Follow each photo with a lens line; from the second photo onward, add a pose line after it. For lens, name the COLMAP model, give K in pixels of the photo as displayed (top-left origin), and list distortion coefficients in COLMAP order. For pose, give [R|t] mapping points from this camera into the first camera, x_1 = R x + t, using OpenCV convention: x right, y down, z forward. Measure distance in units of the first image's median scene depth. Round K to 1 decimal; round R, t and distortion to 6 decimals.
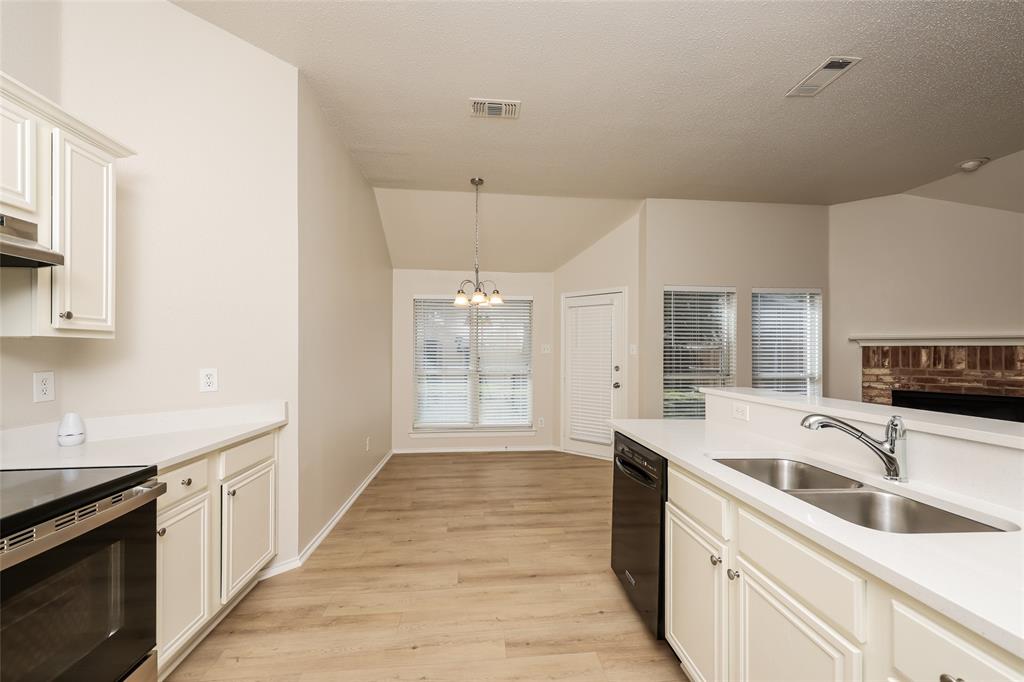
lens RADIAL K [[412.1, 0, 513.6], [0, 412.1, 347.6], [0, 0, 1]] dist [-0.003895, -0.000145]
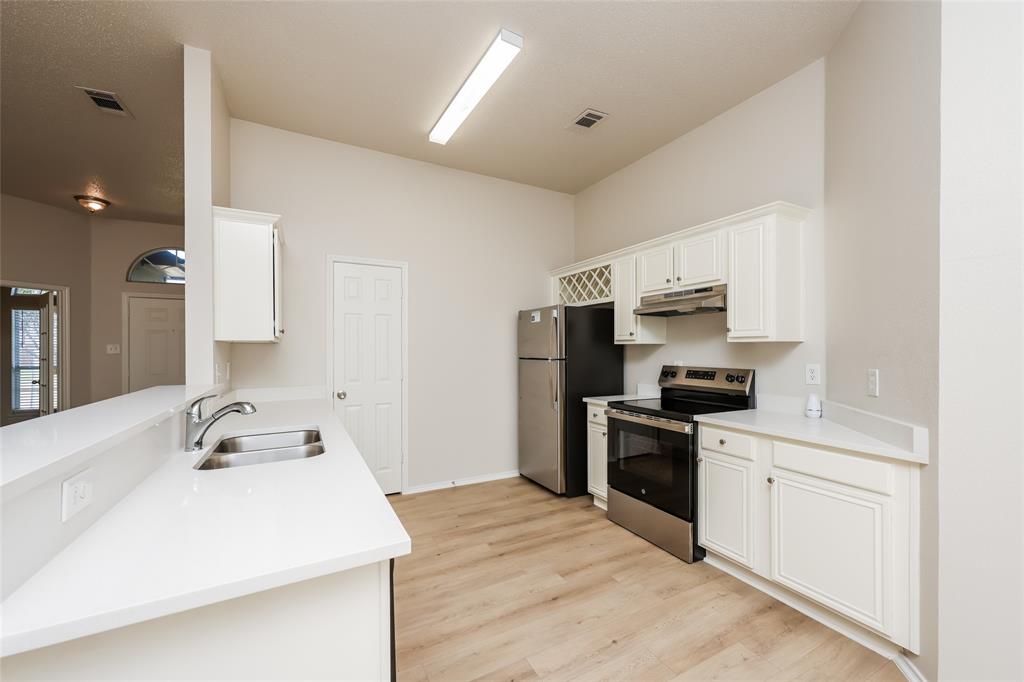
lens RADIAL K [[412.1, 0, 529.8], [0, 412.1, 353.1], [0, 0, 1]] dist [-0.003895, -0.000145]
pose [[-0.911505, -0.002548, -0.411282, 0.236412], [-0.000040, 0.999981, -0.006107, 0.016017], [0.411290, -0.005551, -0.911488, 1.182518]]
